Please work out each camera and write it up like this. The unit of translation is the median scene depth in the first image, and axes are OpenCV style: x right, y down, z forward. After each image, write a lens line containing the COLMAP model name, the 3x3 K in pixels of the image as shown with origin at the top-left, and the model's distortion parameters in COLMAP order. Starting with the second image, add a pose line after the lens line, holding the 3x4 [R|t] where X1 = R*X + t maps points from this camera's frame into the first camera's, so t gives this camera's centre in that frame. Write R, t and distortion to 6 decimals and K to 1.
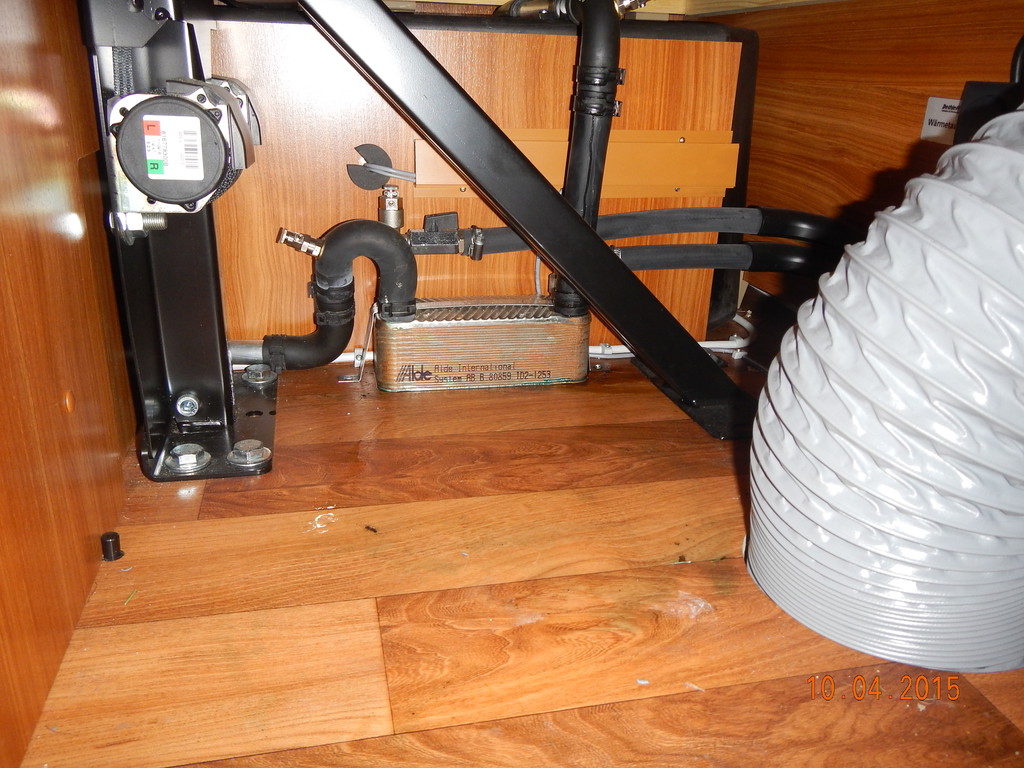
lens RADIAL K [[830.7, 0, 512.0], [0, 830.7, 384.0], [0, 0, 1]] dist [0.000530, -0.000014]
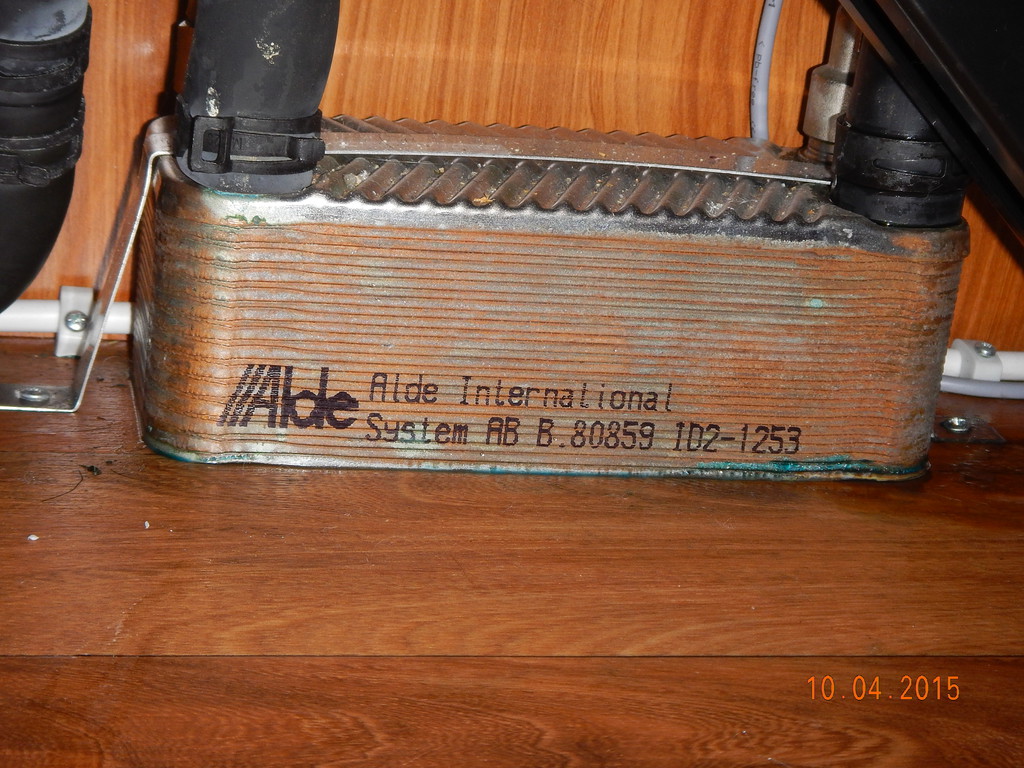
lens RADIAL K [[2475.0, 0, 512.0], [0, 2475.0, 384.0], [0, 0, 1]] dist [-0.003357, -0.373091]
pose [[0.996808, 0.076946, 0.021301, -0.065509], [-0.076374, 0.996727, -0.026496, -0.002009], [-0.023270, 0.024784, 0.999422, 0.225528]]
